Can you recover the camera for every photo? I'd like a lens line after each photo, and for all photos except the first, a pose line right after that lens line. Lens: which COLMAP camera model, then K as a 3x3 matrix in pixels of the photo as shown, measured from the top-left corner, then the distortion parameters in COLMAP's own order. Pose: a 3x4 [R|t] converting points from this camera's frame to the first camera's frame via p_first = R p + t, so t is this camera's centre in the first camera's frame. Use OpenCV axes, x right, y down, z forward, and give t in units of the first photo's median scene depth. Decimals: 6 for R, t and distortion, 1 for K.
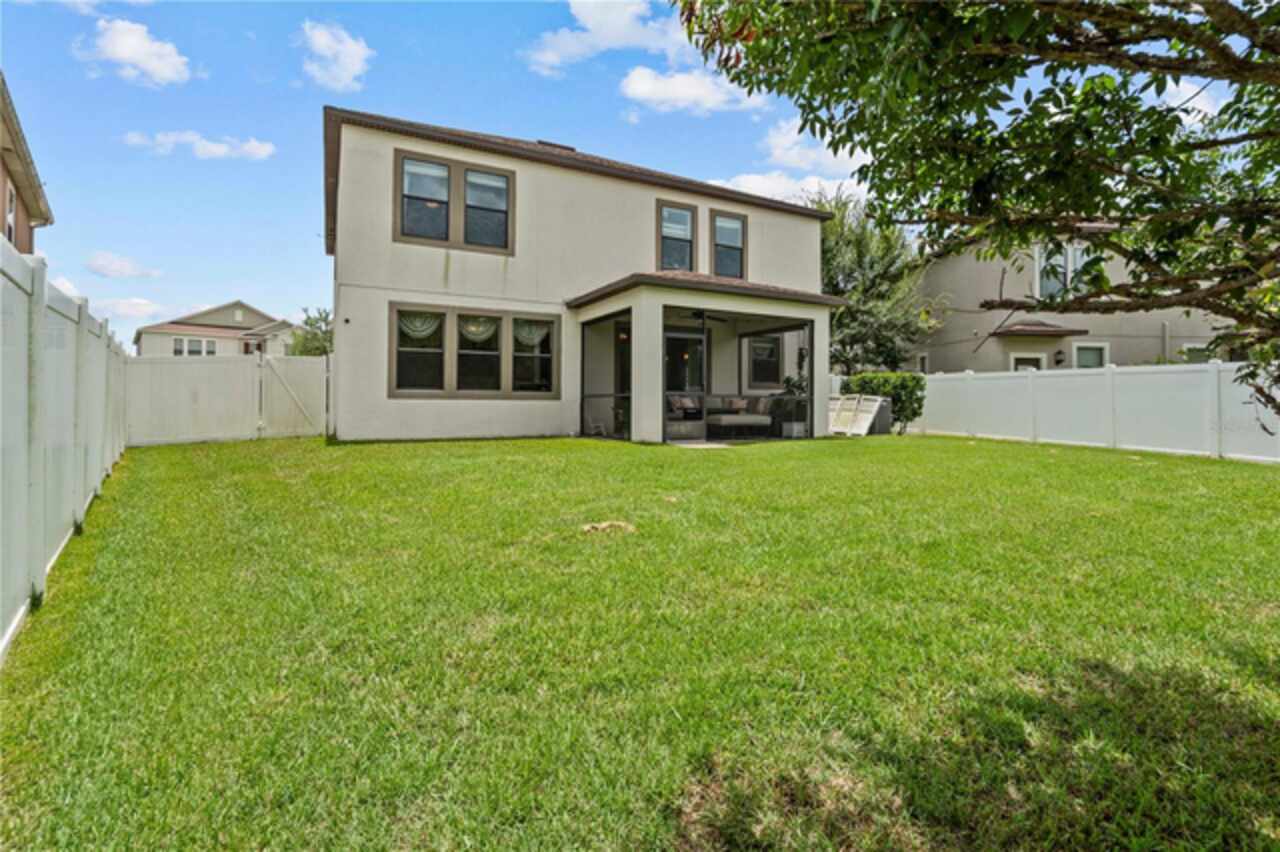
lens RADIAL K [[580.4, 0, 595.7], [0, 580.4, 398.8], [0, 0, 1]] dist [-0.000857, 0.001240]
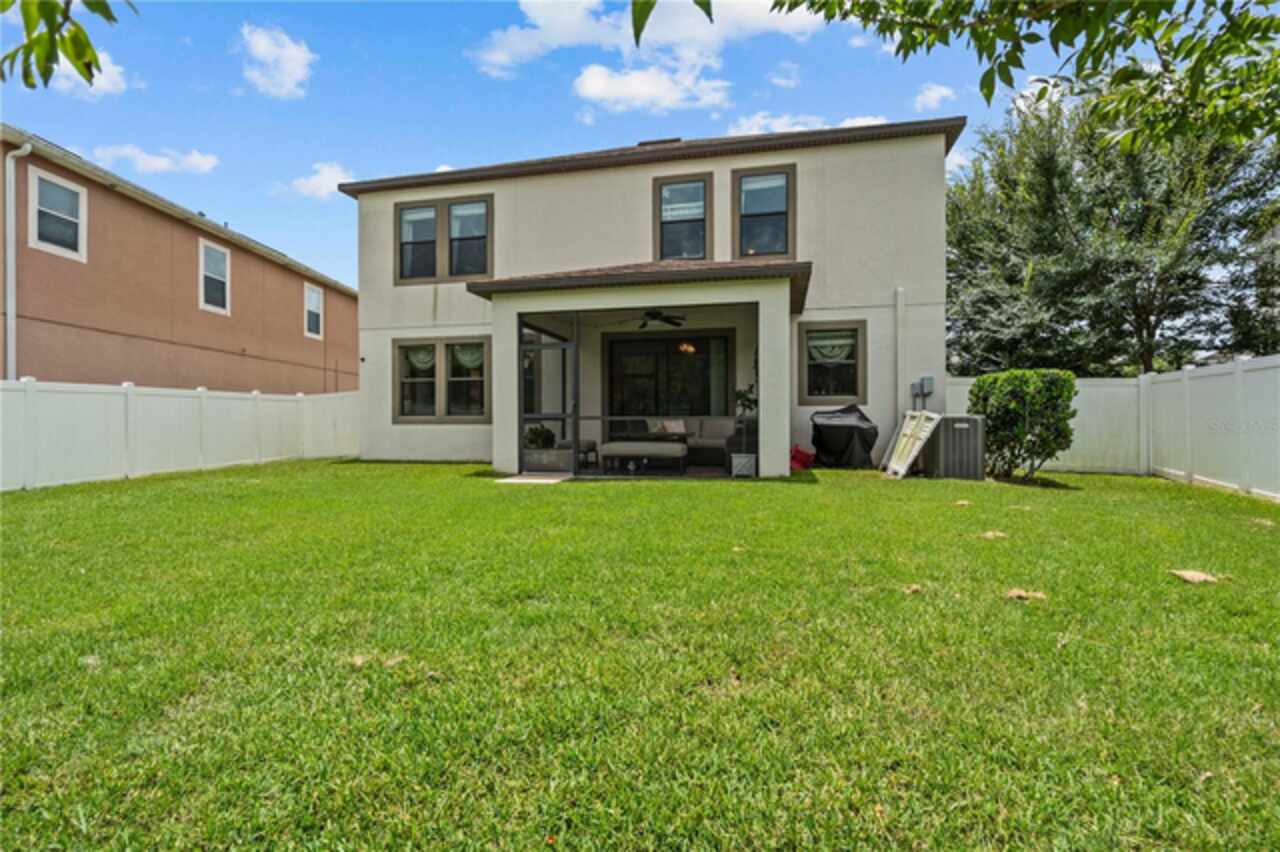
lens RADIAL K [[580.4, 0, 638.3], [0, 580.4, 427.4], [0, 0, 1]] dist [-0.000857, 0.001240]
pose [[0.780290, -0.003551, -0.625407, 0.672929], [0.013103, 0.999857, 0.010671, -0.000201], [0.625280, -0.016521, 0.780225, 0.376331]]
